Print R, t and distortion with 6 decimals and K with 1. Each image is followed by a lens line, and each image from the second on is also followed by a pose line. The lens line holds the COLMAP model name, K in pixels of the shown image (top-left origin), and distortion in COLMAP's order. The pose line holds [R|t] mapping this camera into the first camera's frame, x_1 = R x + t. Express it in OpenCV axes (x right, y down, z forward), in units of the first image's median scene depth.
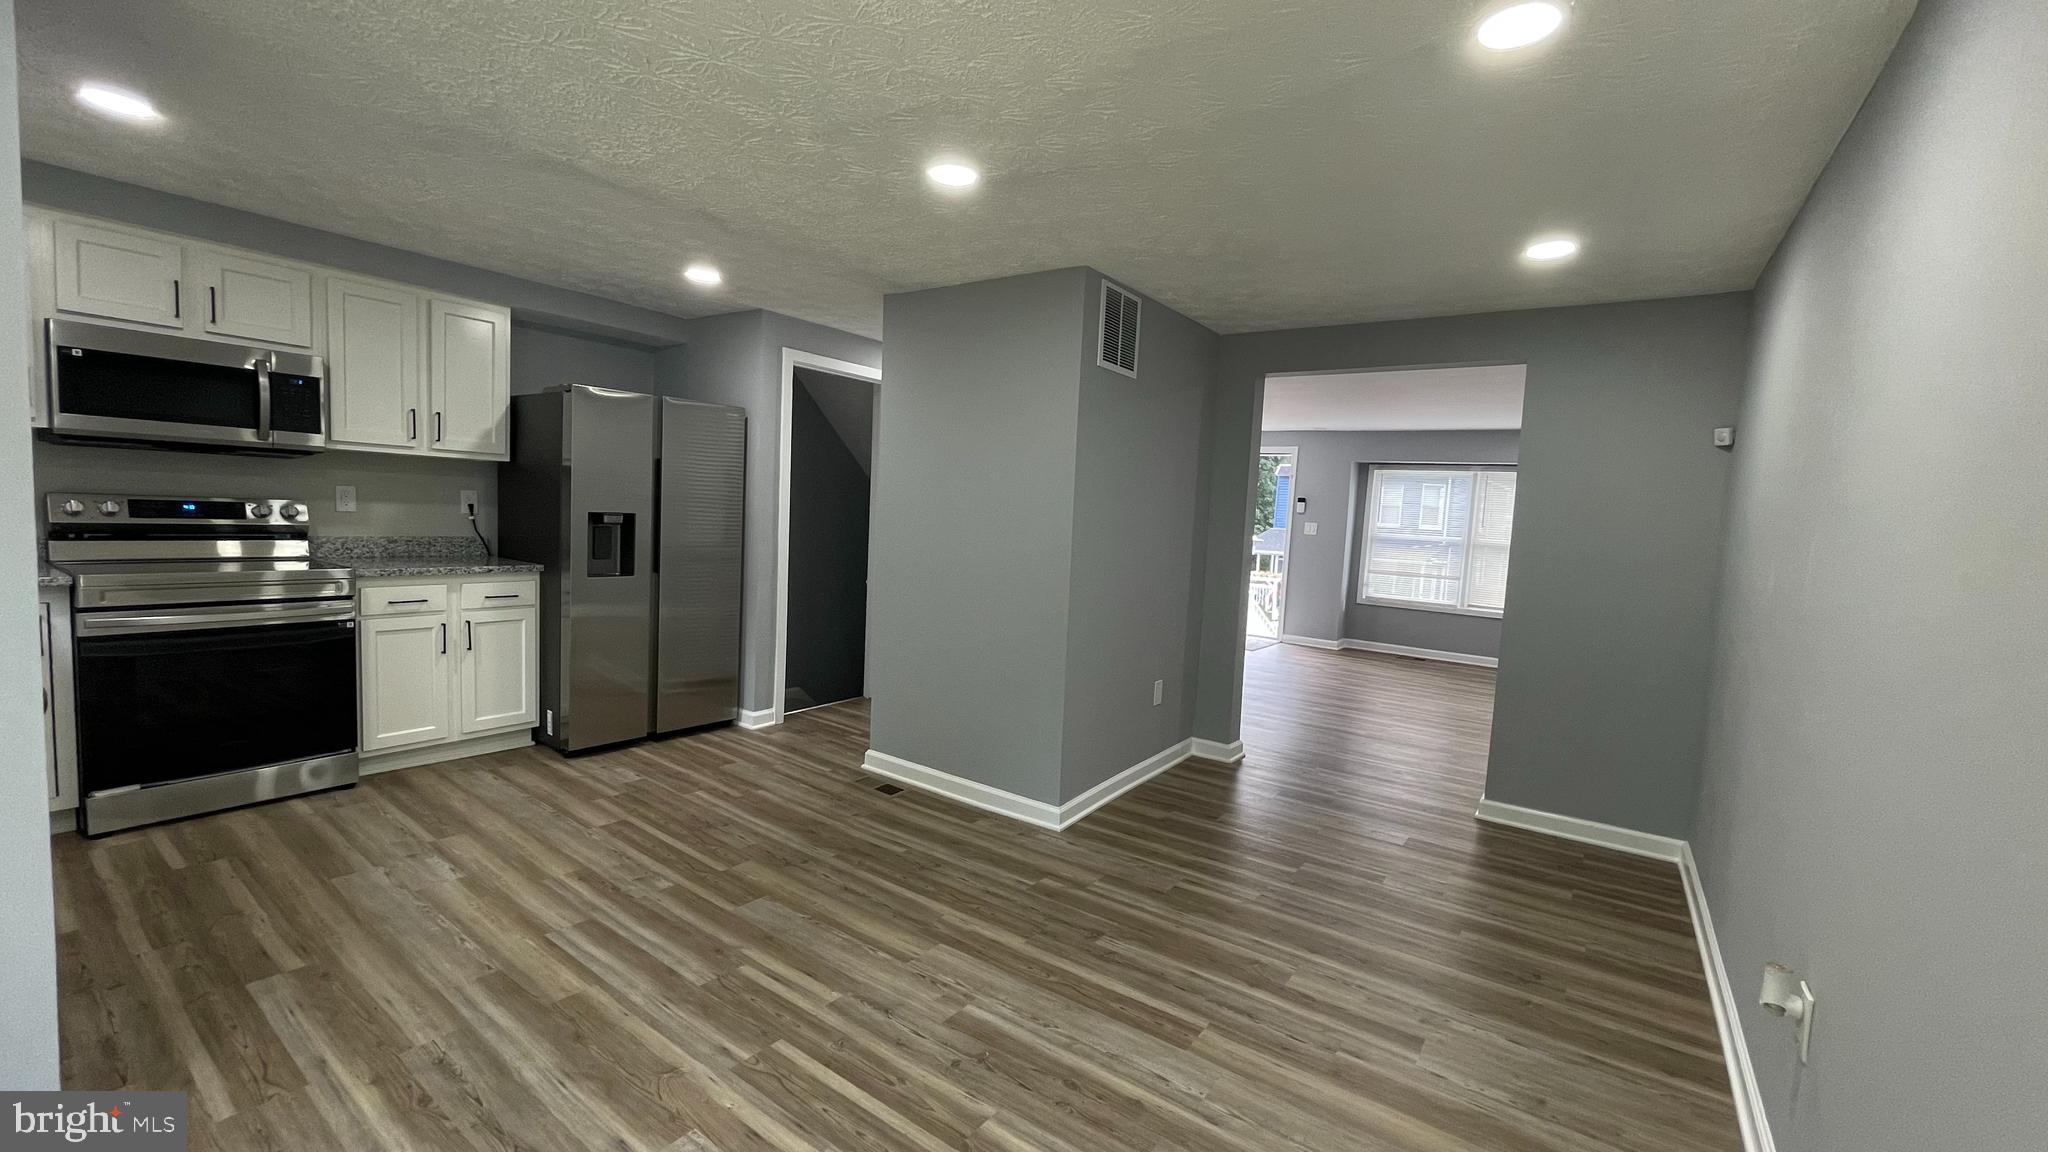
lens RADIAL K [[828.1, 0, 1013.7], [0, 828.1, 576.9], [0, 0, 1]] dist [-0.006329, 0.003206]
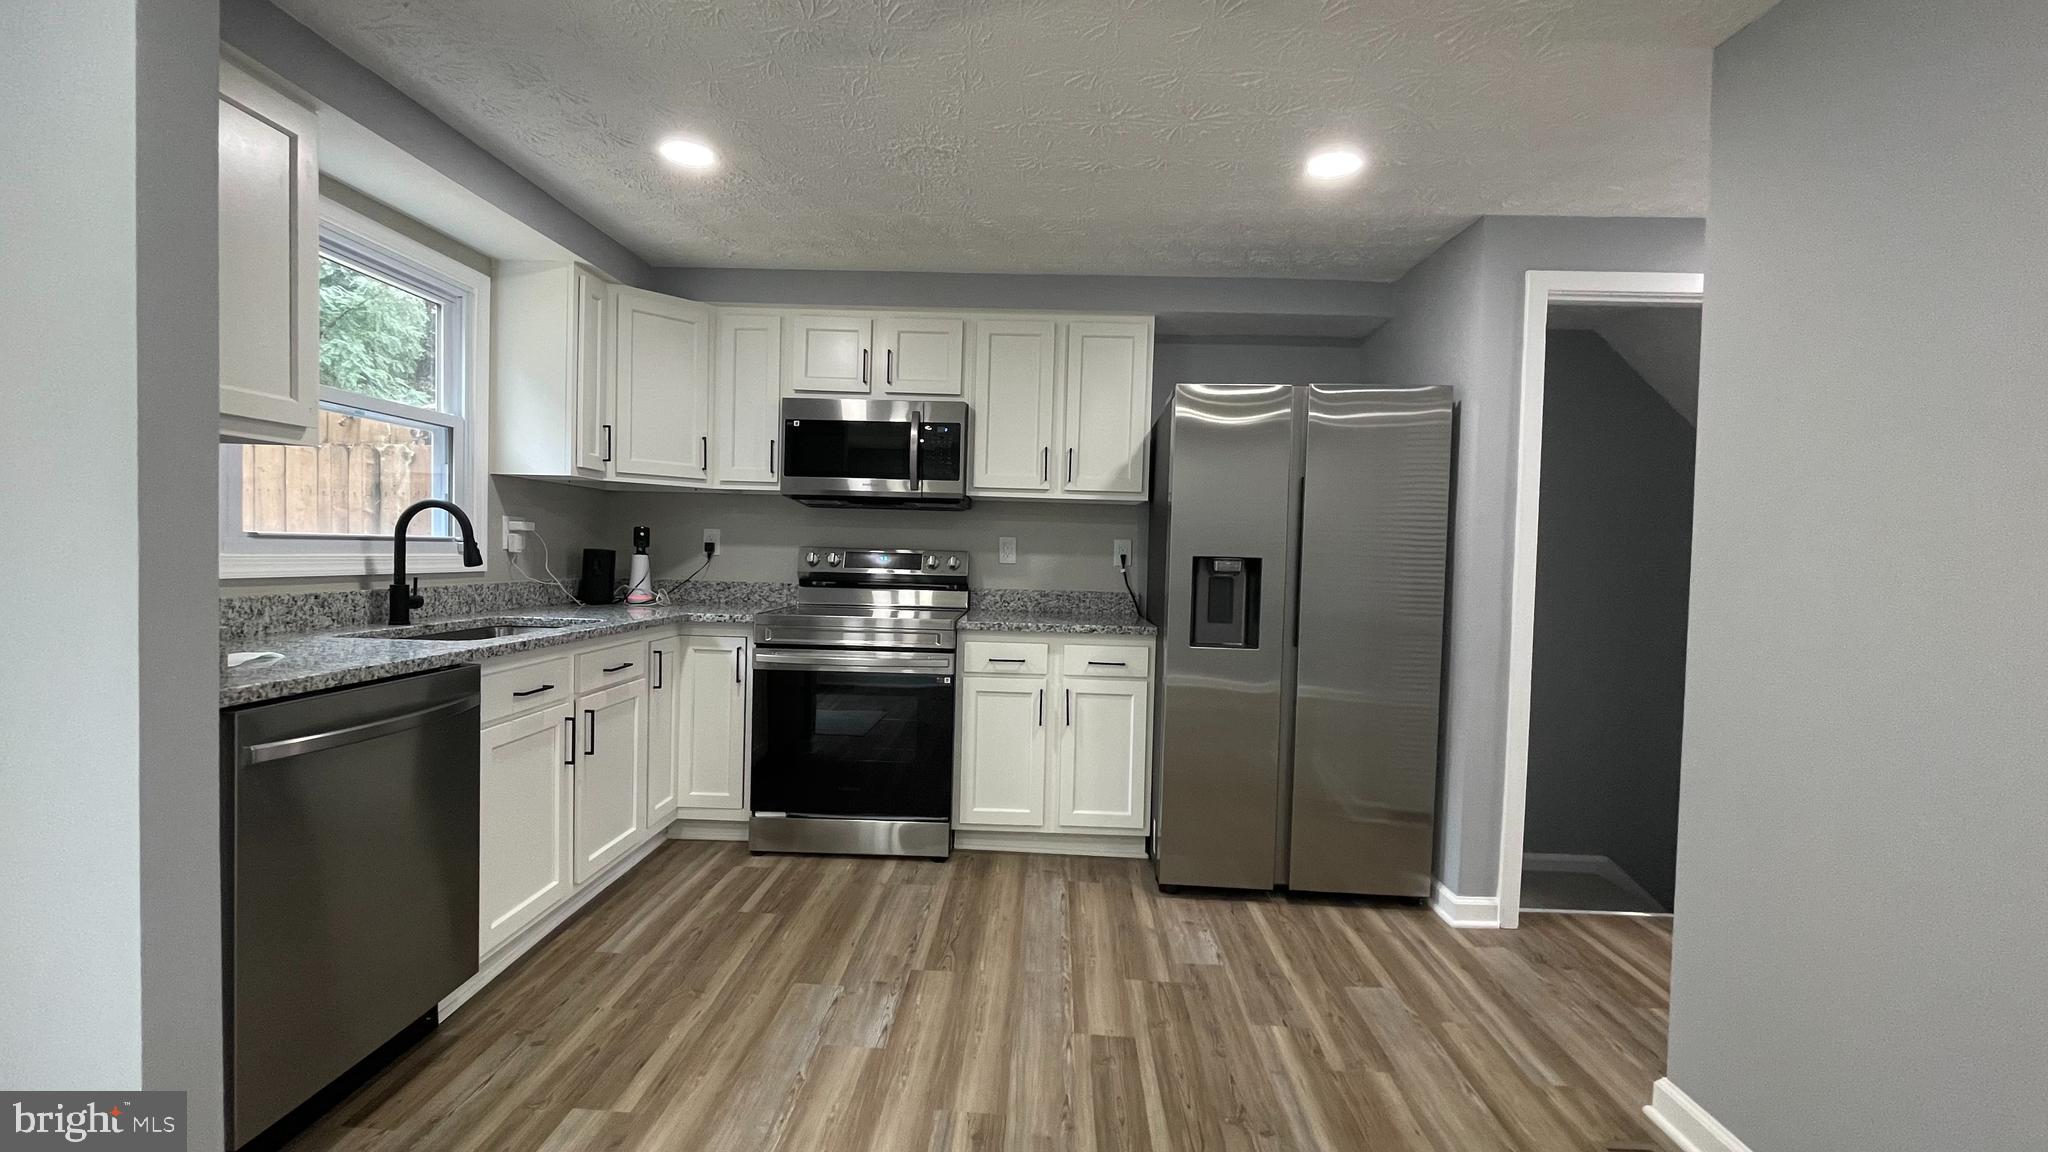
lens RADIAL K [[828.1, 0, 1014.0], [0, 828.1, 575.7], [0, 0, 1]] dist [-0.006329, 0.003206]
pose [[0.555733, -0.012092, -0.831273, 0.000485], [-0.067128, 0.995977, -0.059365, -0.008350], [0.828646, 0.088793, 0.552686, 0.515296]]
